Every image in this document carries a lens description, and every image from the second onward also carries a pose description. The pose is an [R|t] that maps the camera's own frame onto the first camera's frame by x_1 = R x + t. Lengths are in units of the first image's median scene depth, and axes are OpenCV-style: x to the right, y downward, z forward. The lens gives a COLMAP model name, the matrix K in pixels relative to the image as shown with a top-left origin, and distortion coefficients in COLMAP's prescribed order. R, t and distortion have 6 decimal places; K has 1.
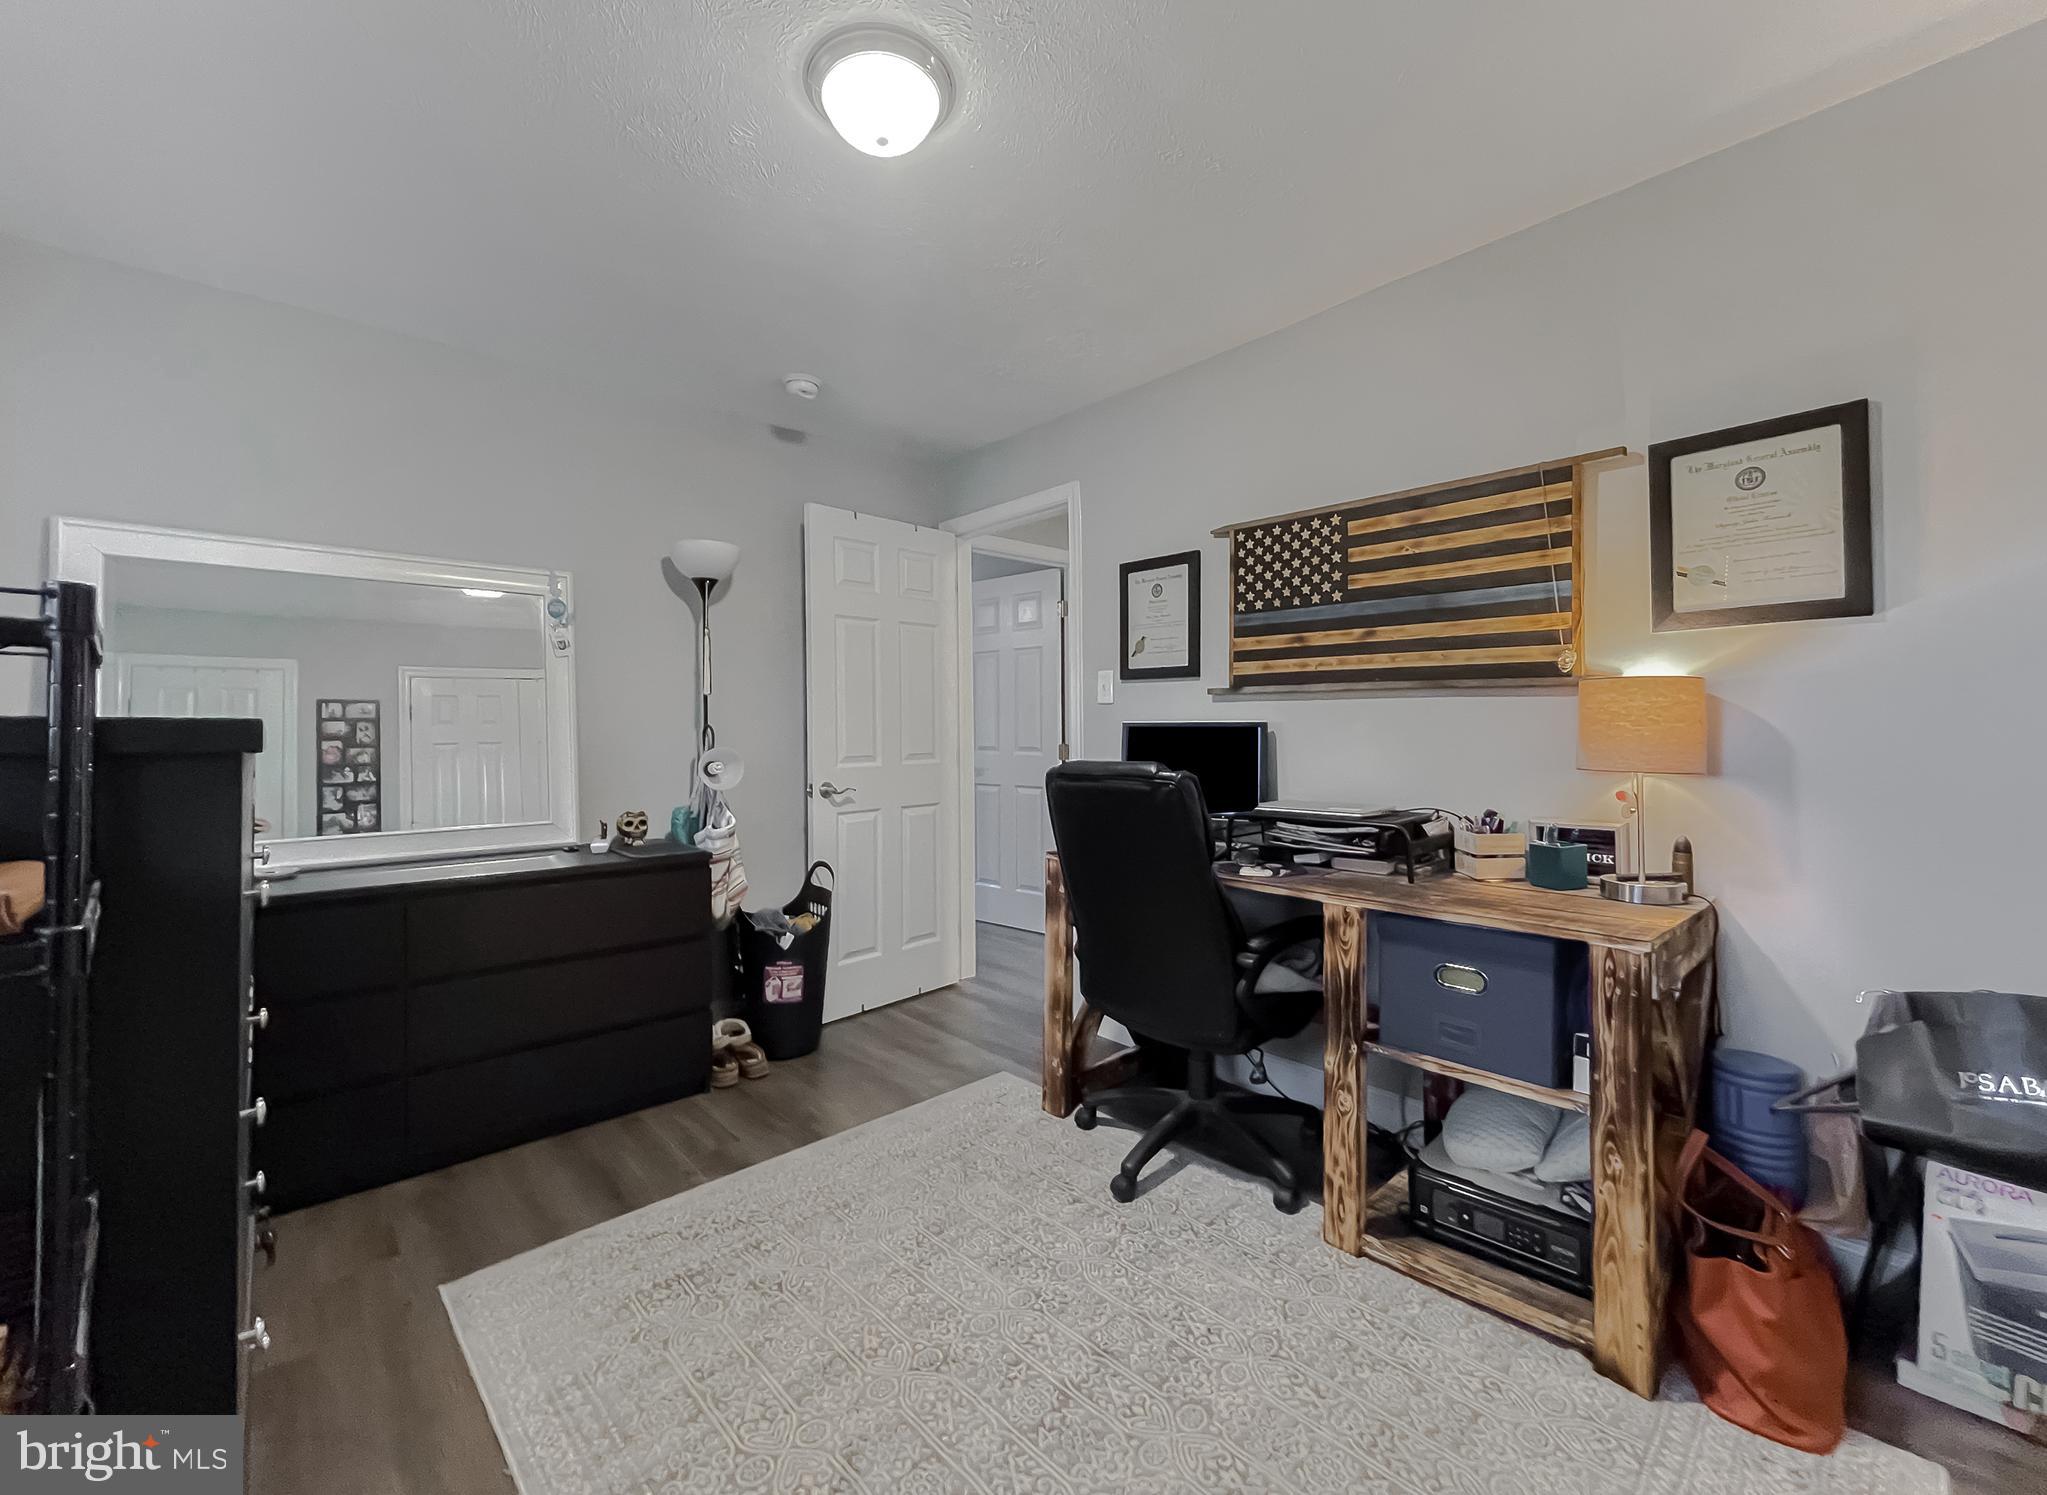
lens RADIAL K [[858.2, 0, 1004.9], [0, 858.2, 738.5], [0, 0, 1]] dist [-0.004159, -0.000337]
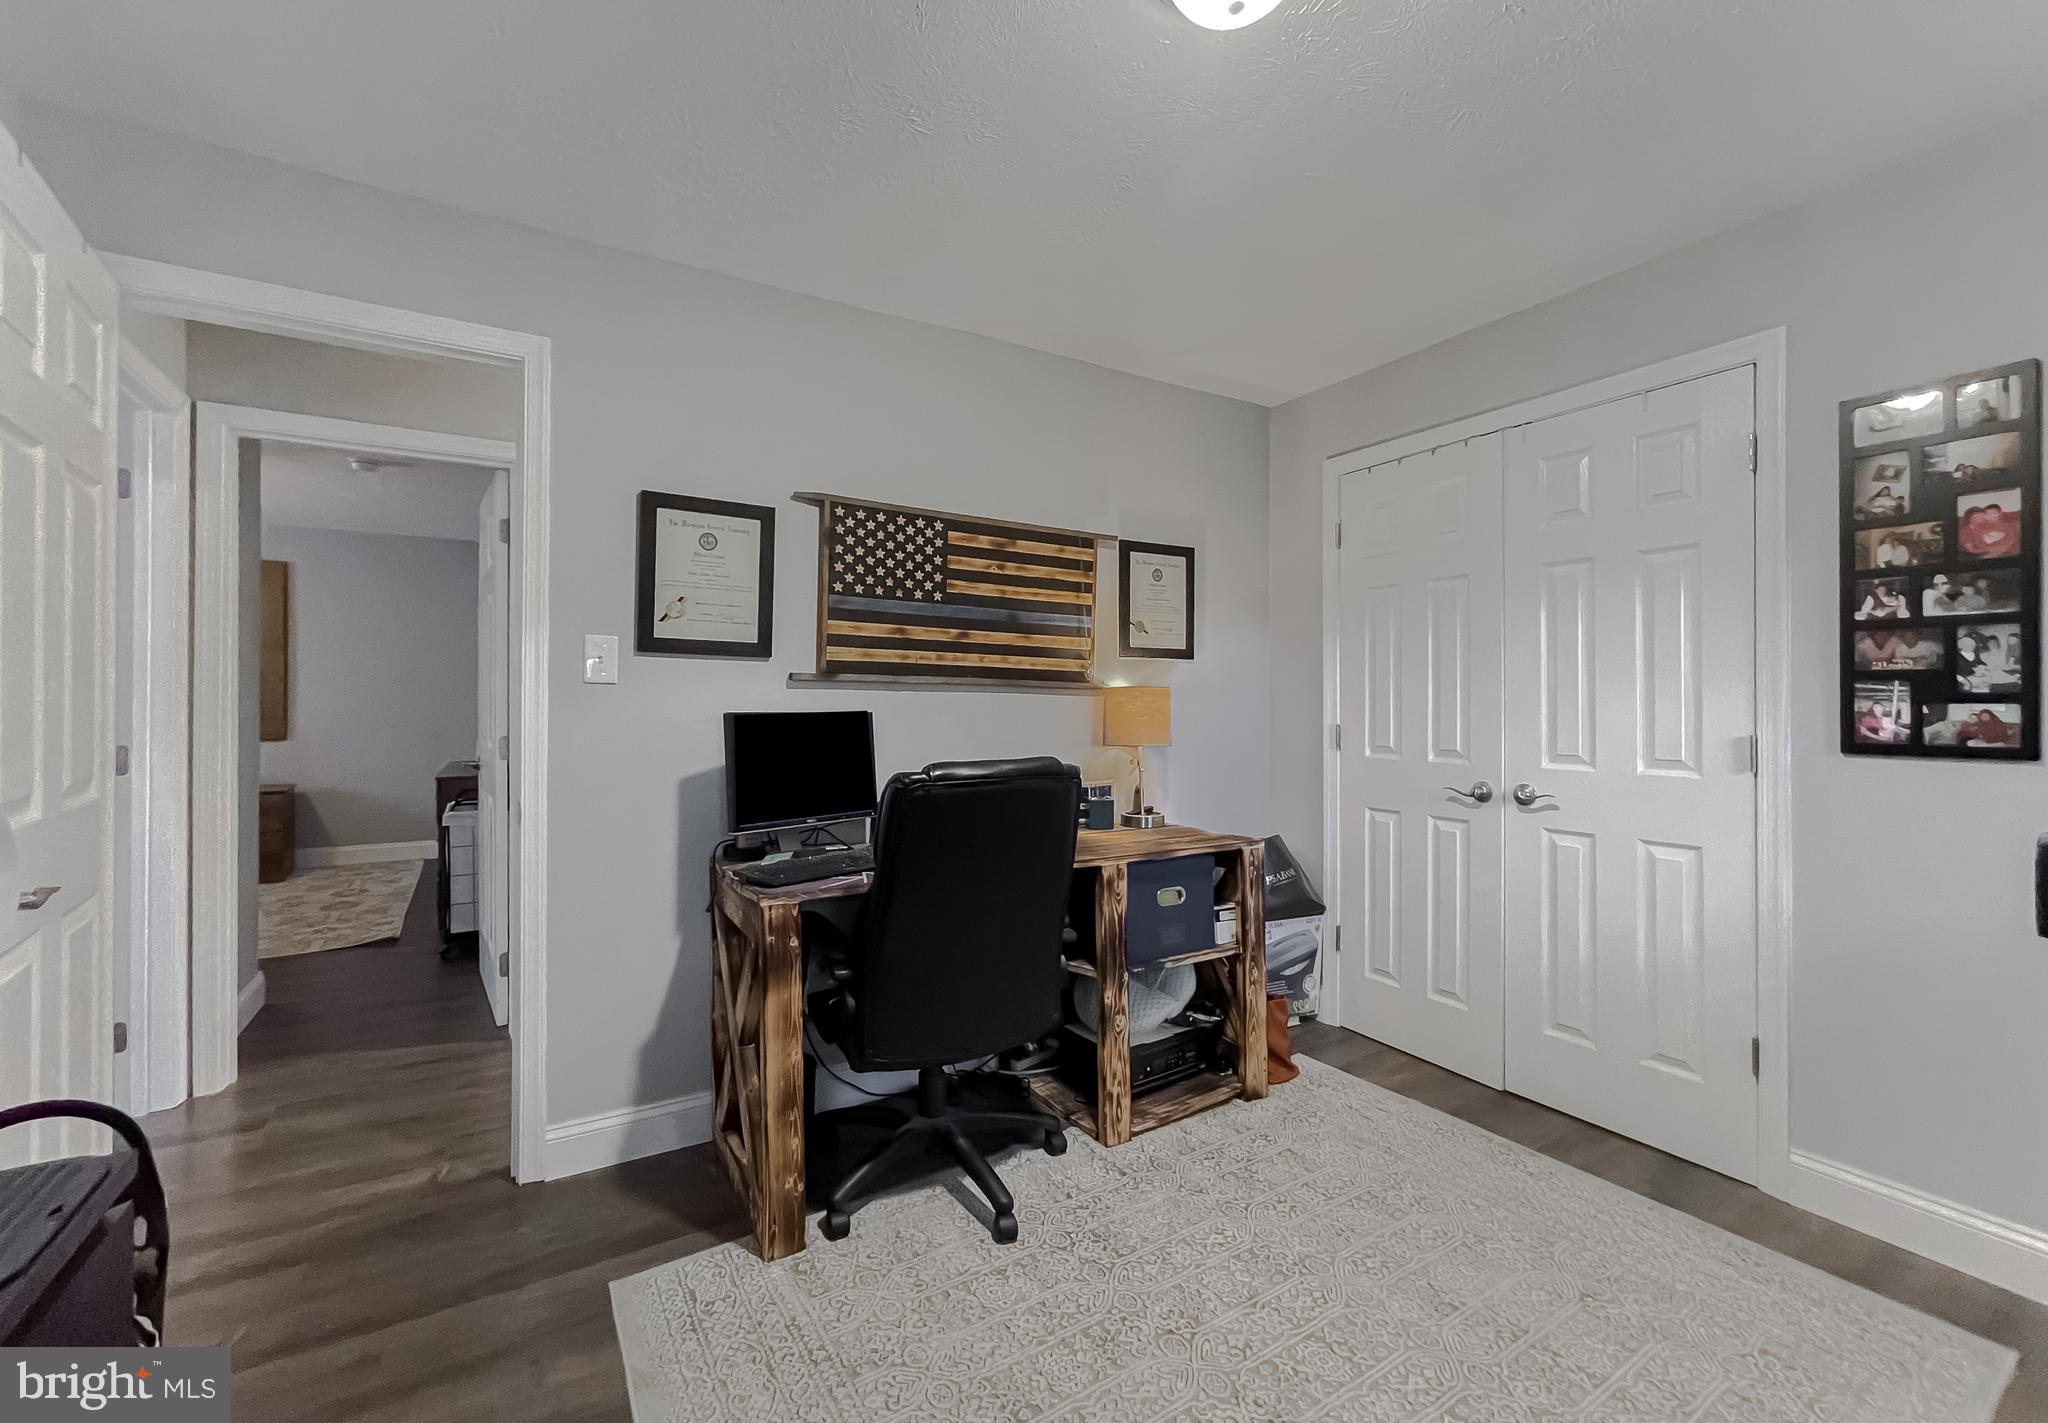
lens RADIAL K [[853.3, 0, 1029.6], [0, 853.3, 705.1], [0, 0, 1]] dist [-0.001998, 0.001089]
pose [[0.170558, 0.005338, 0.985333, -0.642397], [0.006598, 0.999957, -0.006559, -0.021018], [-0.985326, 0.007620, 0.170515, 0.698235]]
